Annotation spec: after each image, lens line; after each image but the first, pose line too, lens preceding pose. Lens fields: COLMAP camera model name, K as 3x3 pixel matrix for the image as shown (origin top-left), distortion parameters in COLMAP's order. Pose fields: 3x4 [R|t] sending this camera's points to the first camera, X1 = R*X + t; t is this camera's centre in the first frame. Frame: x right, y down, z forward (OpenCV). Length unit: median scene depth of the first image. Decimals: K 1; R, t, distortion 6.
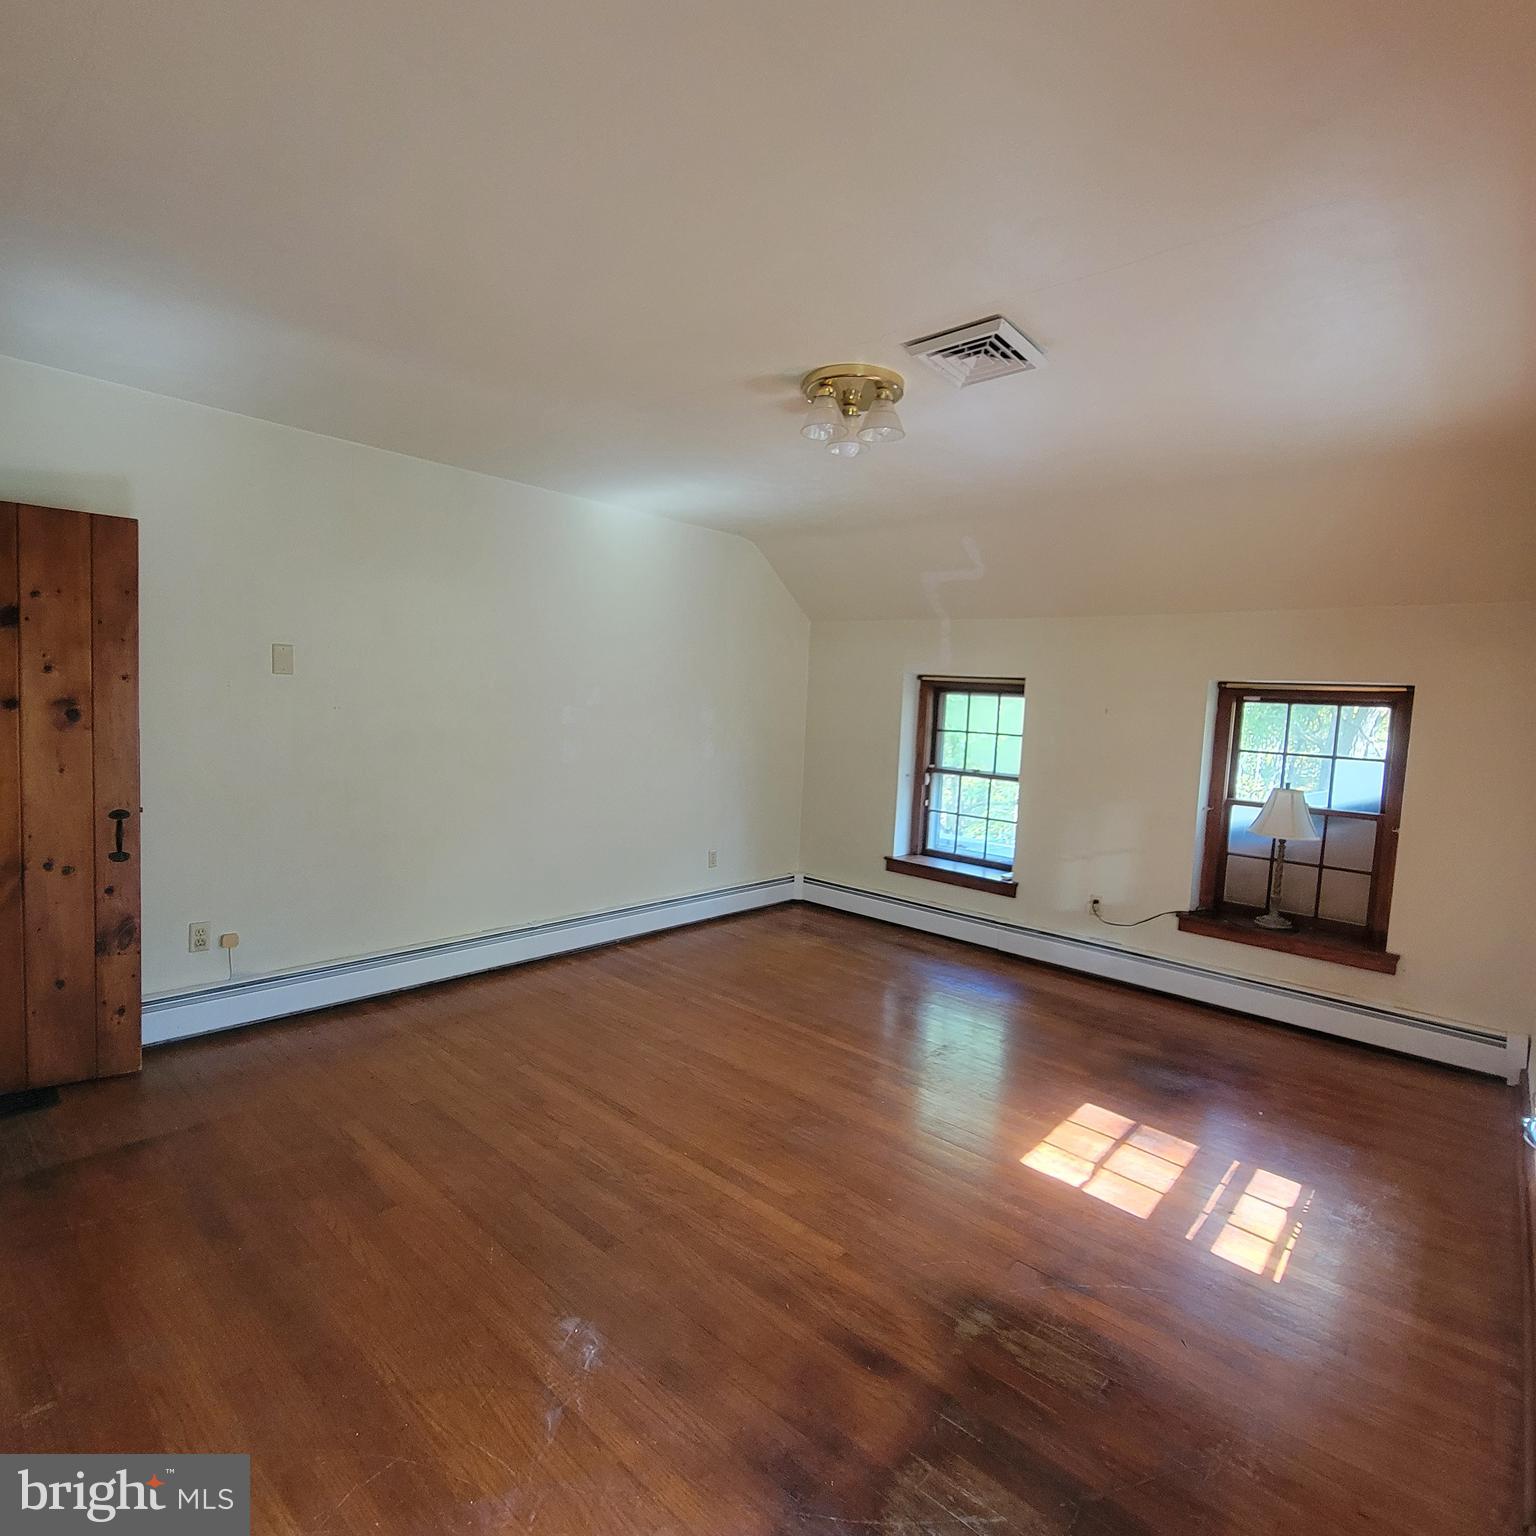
lens RADIAL K [[837.0, 0, 760.8], [0, 837.0, 765.7], [0, 0, 1]] dist [0.000677, -0.001164]
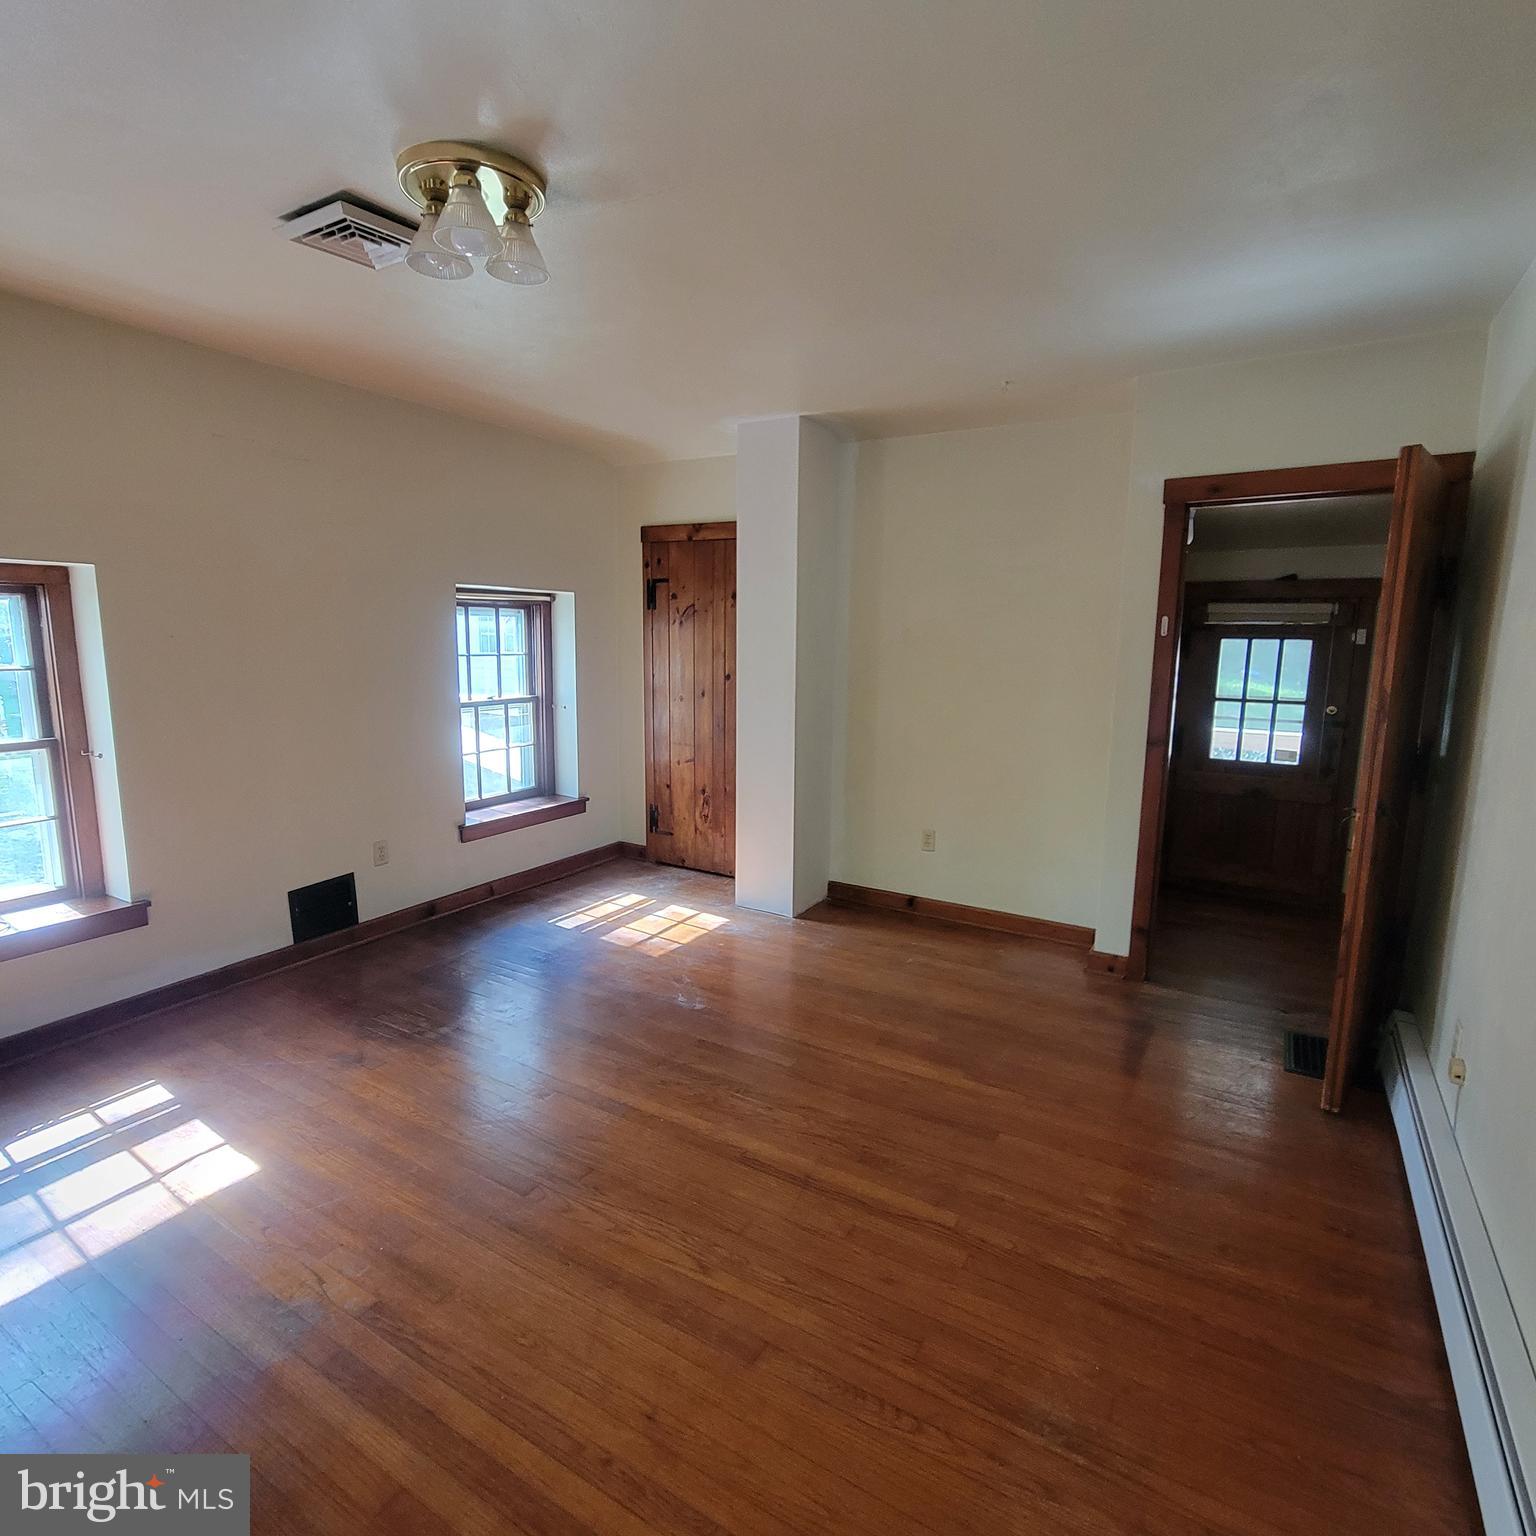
lens RADIAL K [[837.0, 0, 760.8], [0, 837.0, 765.7], [0, 0, 1]] dist [0.000677, -0.001164]
pose [[-0.980120, -0.021322, -0.197258, -0.004911], [-0.067578, 0.970638, 0.230857, -0.135298], [0.186544, 0.239597, -0.952782, 1.688109]]
